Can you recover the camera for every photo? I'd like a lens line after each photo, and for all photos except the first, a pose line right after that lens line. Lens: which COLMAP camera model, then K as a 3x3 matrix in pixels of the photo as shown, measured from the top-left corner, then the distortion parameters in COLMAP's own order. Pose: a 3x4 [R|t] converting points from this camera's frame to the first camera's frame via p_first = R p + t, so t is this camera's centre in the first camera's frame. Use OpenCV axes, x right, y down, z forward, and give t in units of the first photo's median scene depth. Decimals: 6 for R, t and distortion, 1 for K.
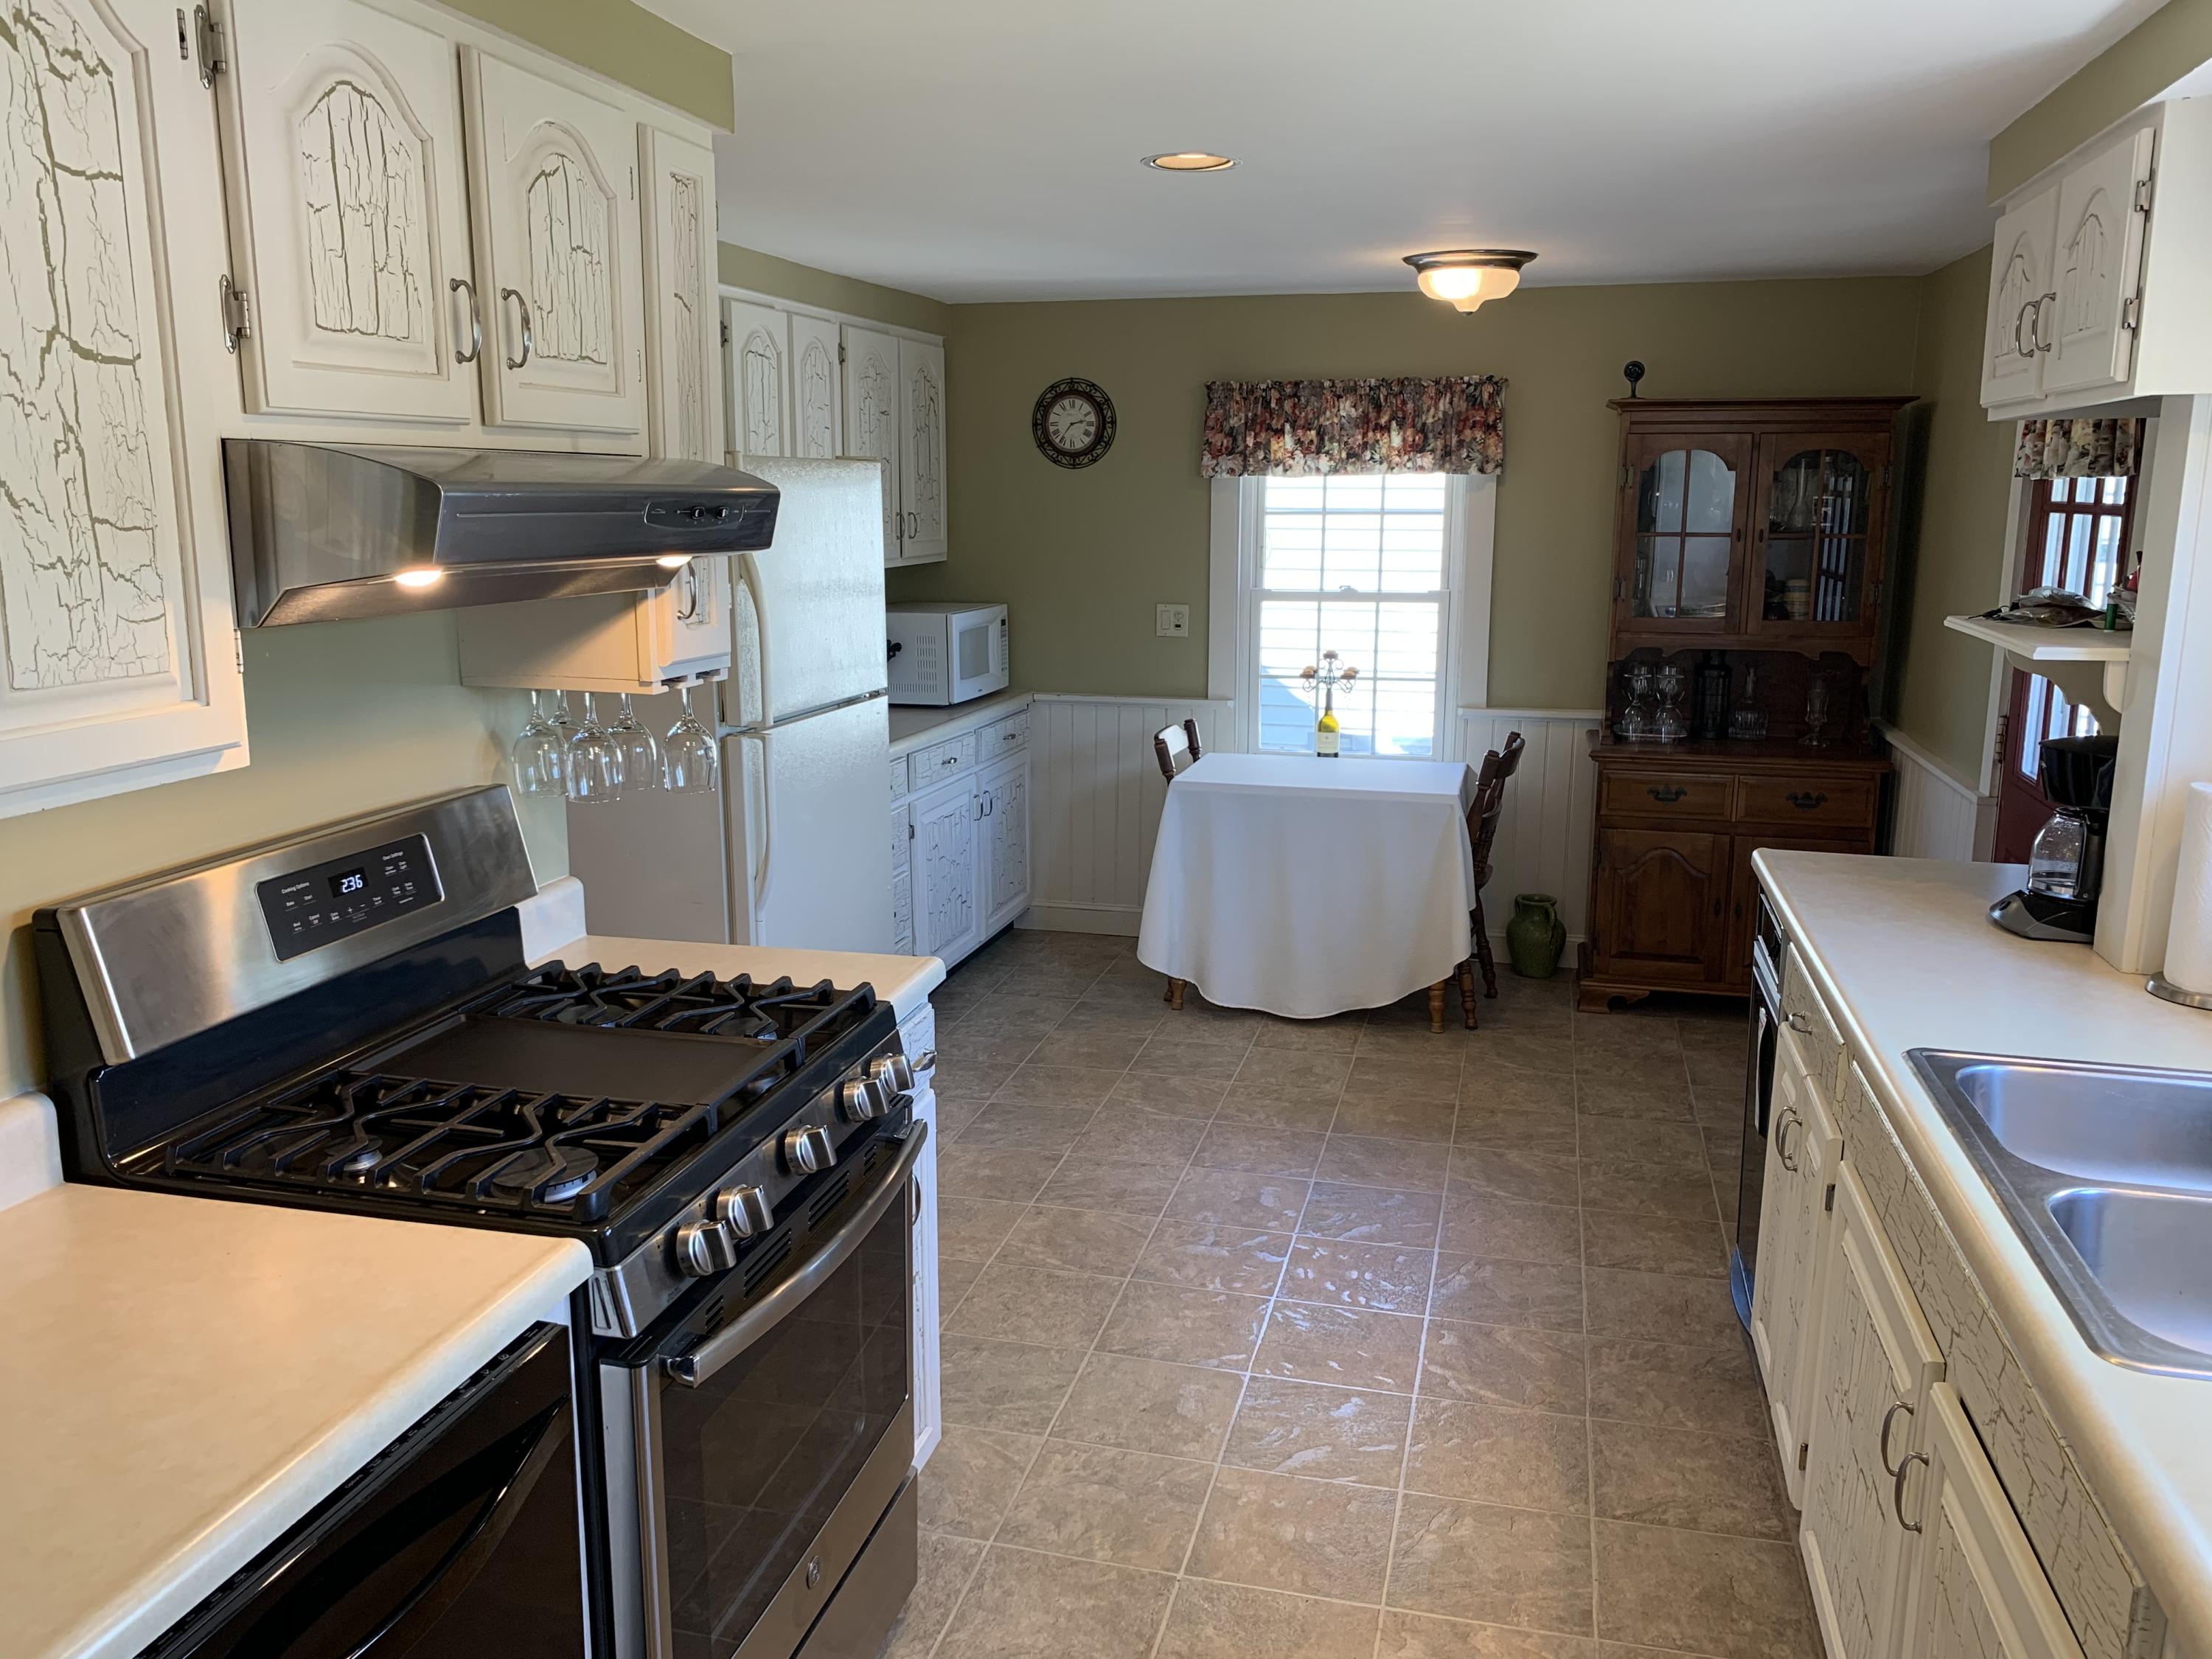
lens RADIAL K [[1742.9, 0, 1106.0], [0, 1742.9, 829.5], [0, 0, 1]] dist [0.143950, -0.159102]
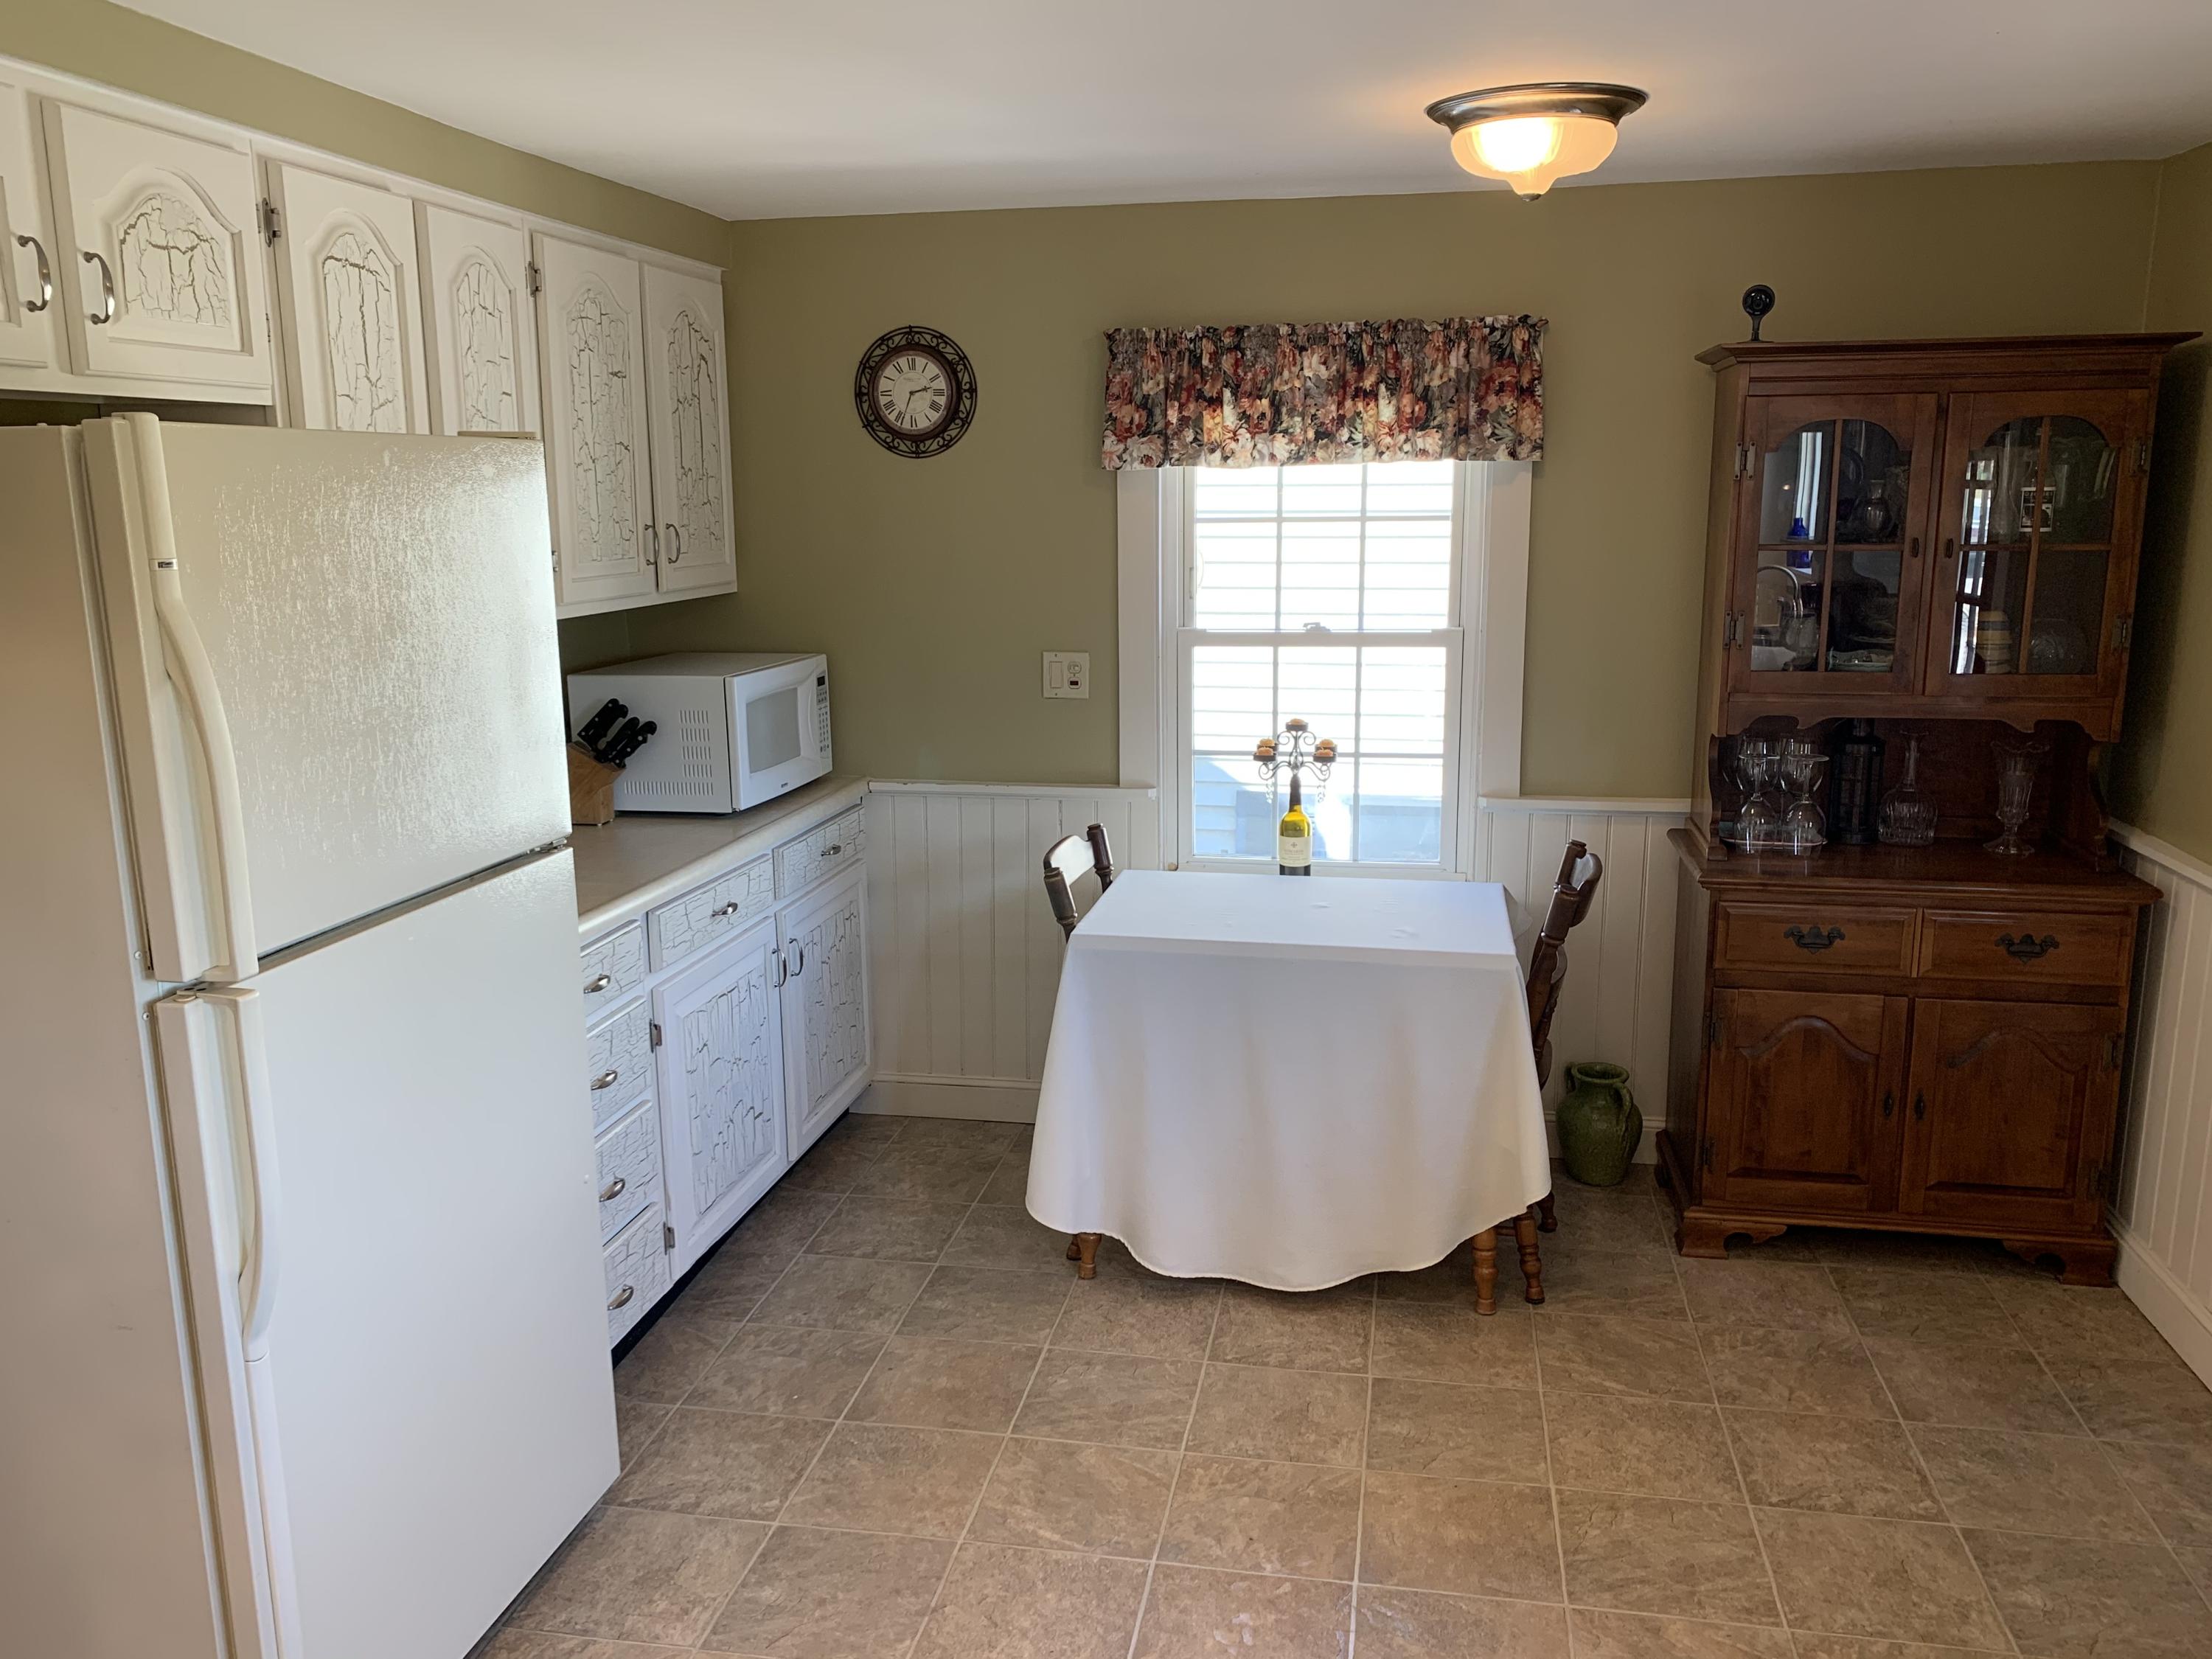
lens RADIAL K [[1689.1, 0, 1106.0], [0, 1689.1, 829.5], [0, 0, 1]] dist [0.069776, -0.003504]
pose [[0.997851, -0.023617, 0.061127, 0.012195], [0.023228, 0.999705, 0.007064, -0.066900], [-0.061276, -0.005629, 0.998105, 0.350075]]
